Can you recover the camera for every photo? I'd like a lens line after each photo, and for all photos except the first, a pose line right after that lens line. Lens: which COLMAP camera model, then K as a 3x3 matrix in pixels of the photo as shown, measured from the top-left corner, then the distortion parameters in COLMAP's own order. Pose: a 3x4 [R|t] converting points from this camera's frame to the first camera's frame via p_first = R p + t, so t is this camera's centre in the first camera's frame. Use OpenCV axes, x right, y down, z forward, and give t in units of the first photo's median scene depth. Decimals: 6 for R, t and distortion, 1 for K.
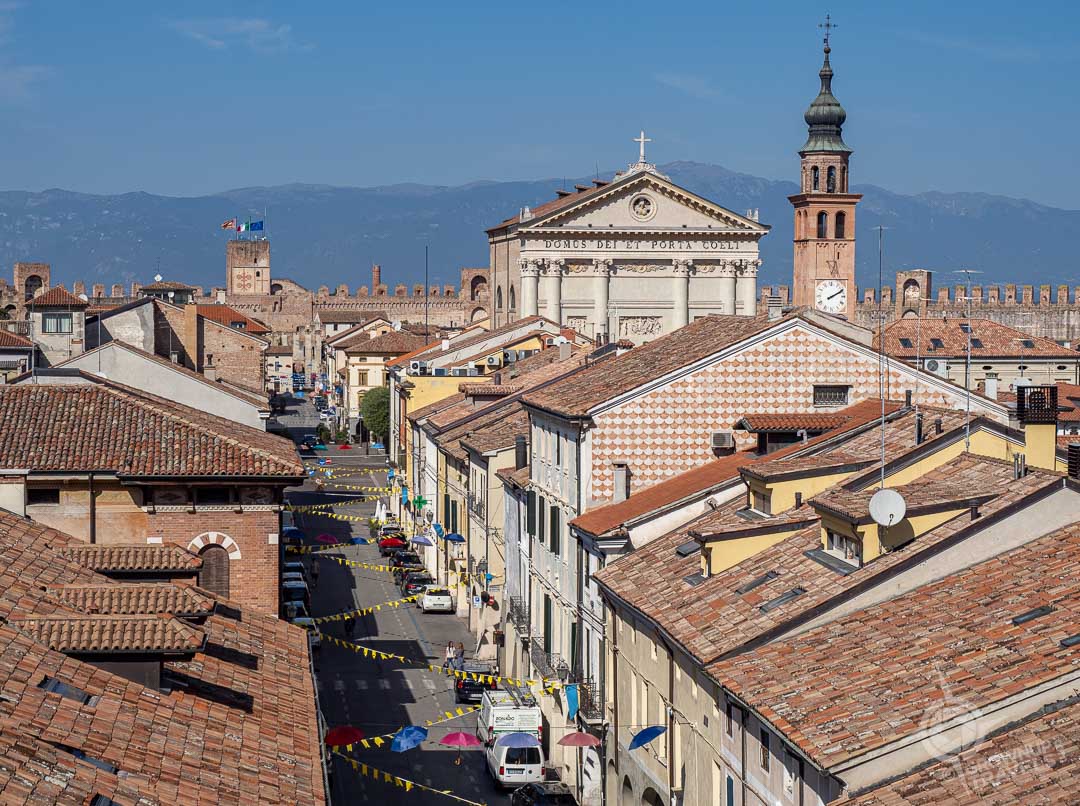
lens RADIAL K [[2149.0, 0, 540.5], [0, 2149.0, 398.9], [0, 0, 1]] dist [0.021559, 0.000000]
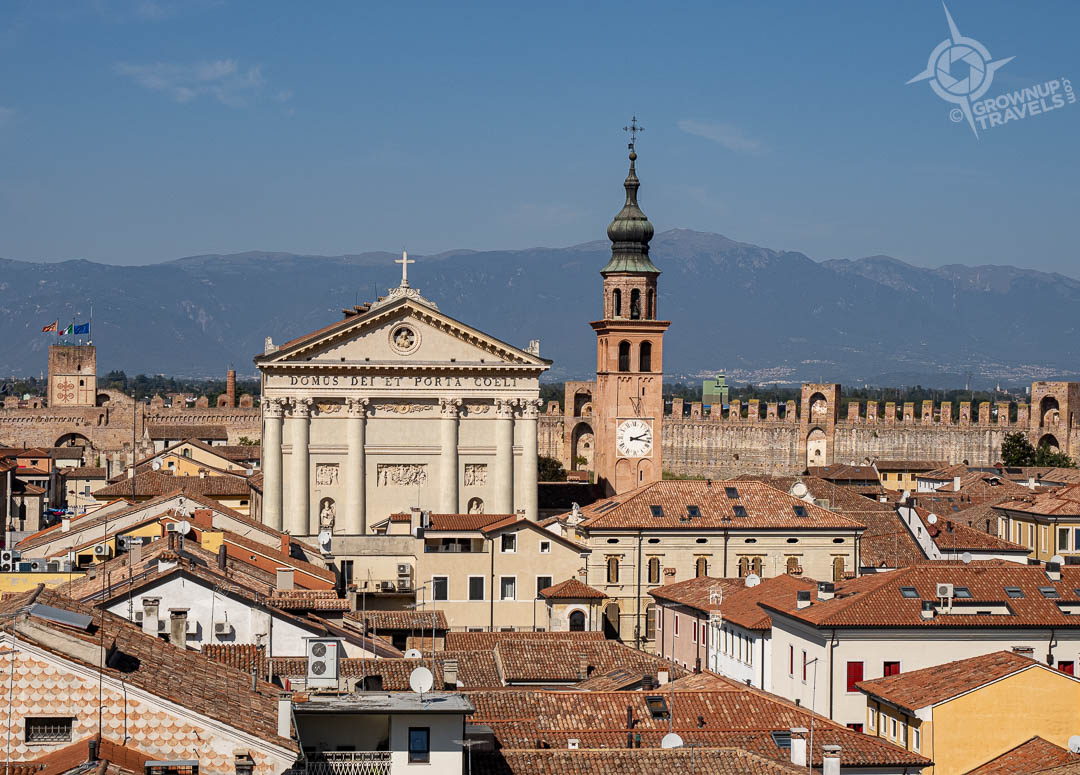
lens RADIAL K [[2379.7, 0, 538.2], [0, 2379.7, 380.7], [0, 0, 1]] dist [0.011178, 0.000000]
pose [[0.999962, 0.005240, 0.007037, 0.095951], [-0.004907, 0.998908, -0.046470, -0.027974], [-0.007273, 0.046434, 0.998895, 0.039266]]
